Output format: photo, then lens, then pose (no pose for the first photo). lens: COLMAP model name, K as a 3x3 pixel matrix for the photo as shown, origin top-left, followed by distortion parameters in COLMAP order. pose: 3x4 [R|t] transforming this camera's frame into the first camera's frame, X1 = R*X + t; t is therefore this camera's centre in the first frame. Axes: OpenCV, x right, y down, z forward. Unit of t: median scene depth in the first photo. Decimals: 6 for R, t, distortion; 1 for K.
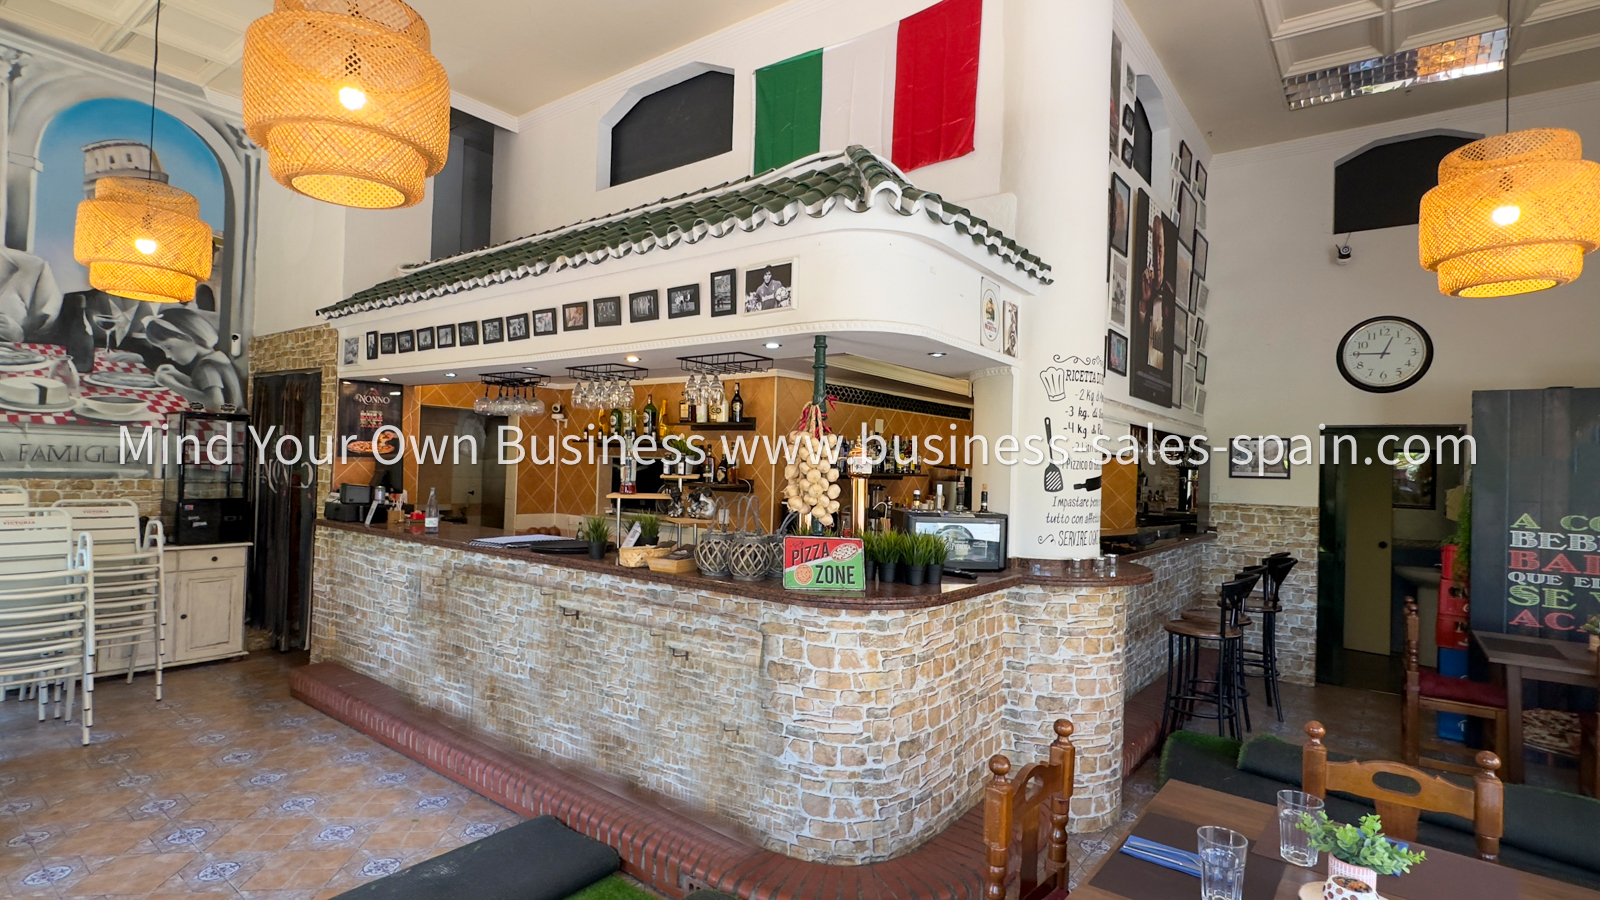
lens RADIAL K [[774.0, 0, 806.0], [0, 774.0, 451.1], [0, 0, 1]] dist [-0.008786, 0.002197]
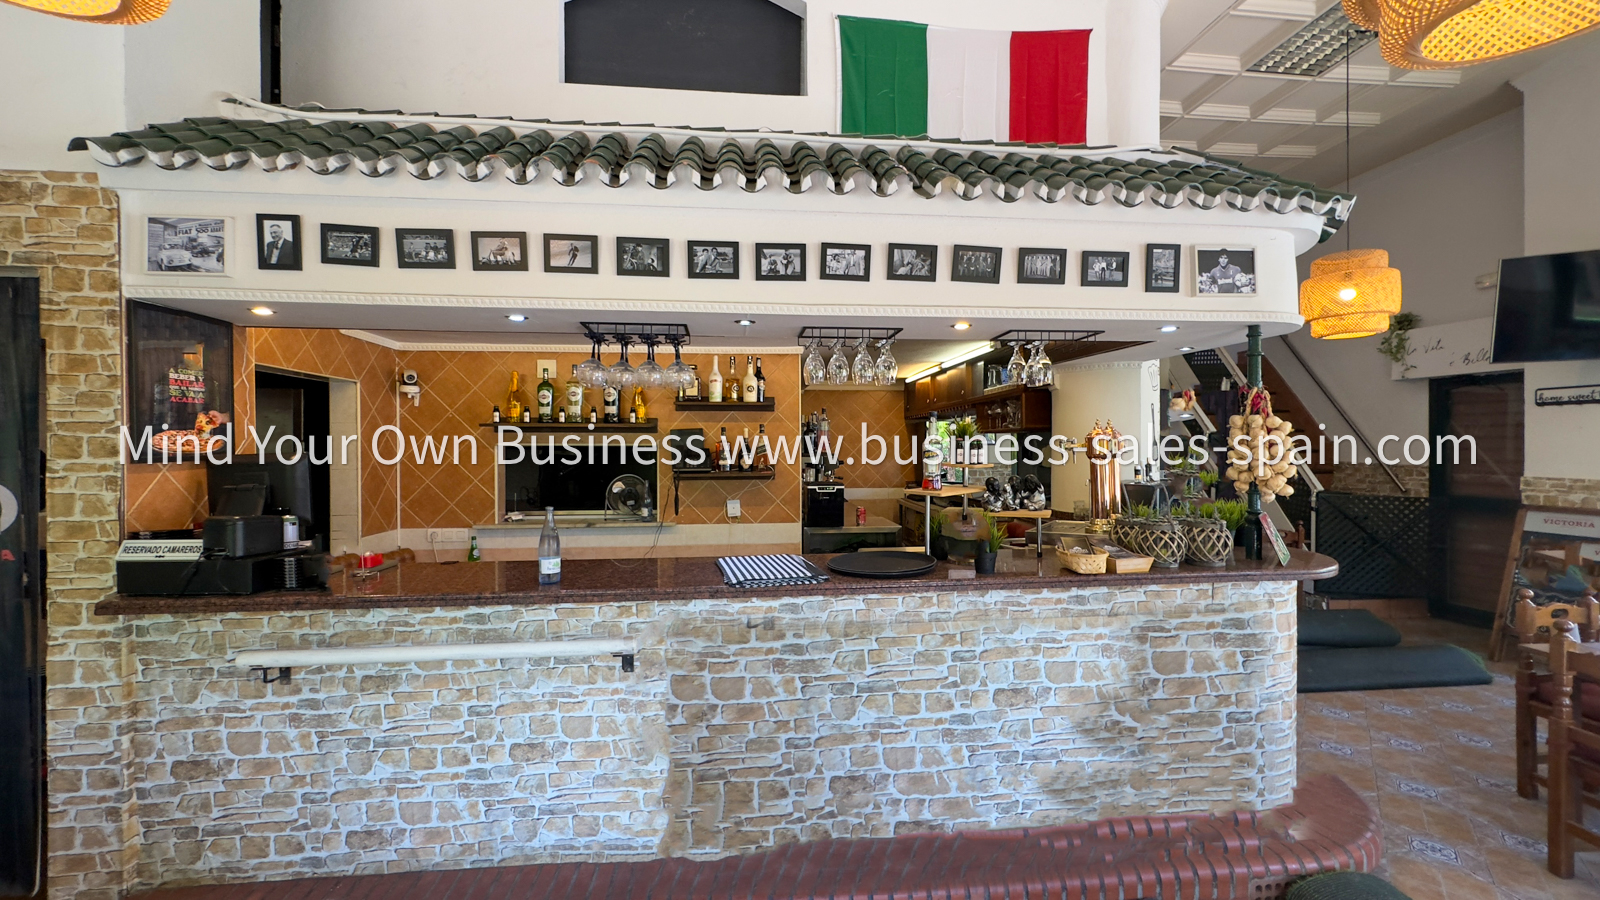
lens RADIAL K [[640.3, 0, 799.4], [0, 640.3, 450.2], [0, 0, 1]] dist [-0.005701, 0.001020]
pose [[0.728232, -0.035105, 0.684431, -0.670009], [0.013891, 0.999238, 0.036472, -0.011760], [-0.685189, -0.017052, 0.728165, 0.506277]]
